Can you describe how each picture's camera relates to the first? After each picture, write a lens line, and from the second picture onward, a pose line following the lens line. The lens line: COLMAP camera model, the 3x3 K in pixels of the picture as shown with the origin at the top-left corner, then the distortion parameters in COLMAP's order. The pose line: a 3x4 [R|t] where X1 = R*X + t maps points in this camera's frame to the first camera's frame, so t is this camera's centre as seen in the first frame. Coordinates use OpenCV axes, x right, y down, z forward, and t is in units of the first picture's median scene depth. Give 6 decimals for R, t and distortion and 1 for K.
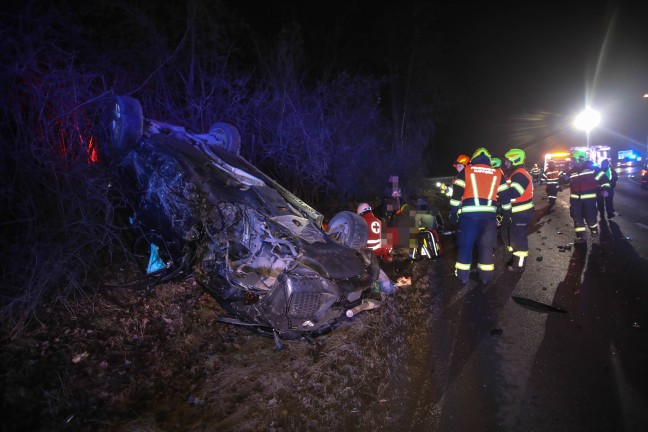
lens RADIAL K [[327.5, 0, 324.0], [0, 327.5, 216.0], [0, 0, 1]] dist [-0.051496, 0.028860]
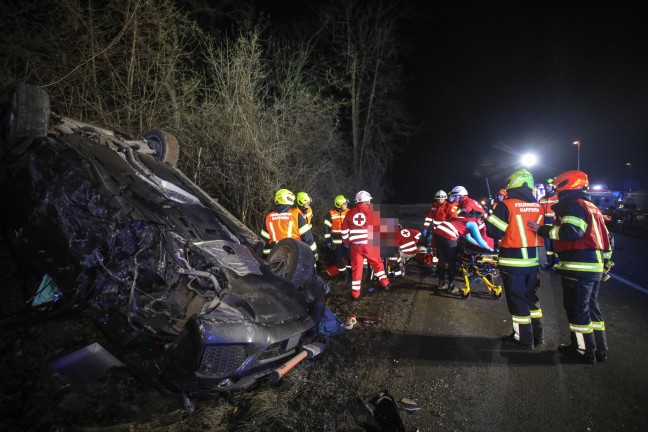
lens RADIAL K [[318.8, 0, 328.5], [0, 318.8, 217.9], [0, 0, 1]] dist [-0.022251, 0.000490]
pose [[0.990353, 0.049844, 0.129289, 0.055707], [-0.041368, 0.996865, -0.067440, -0.014536], [-0.132246, 0.061441, 0.989311, 0.144566]]
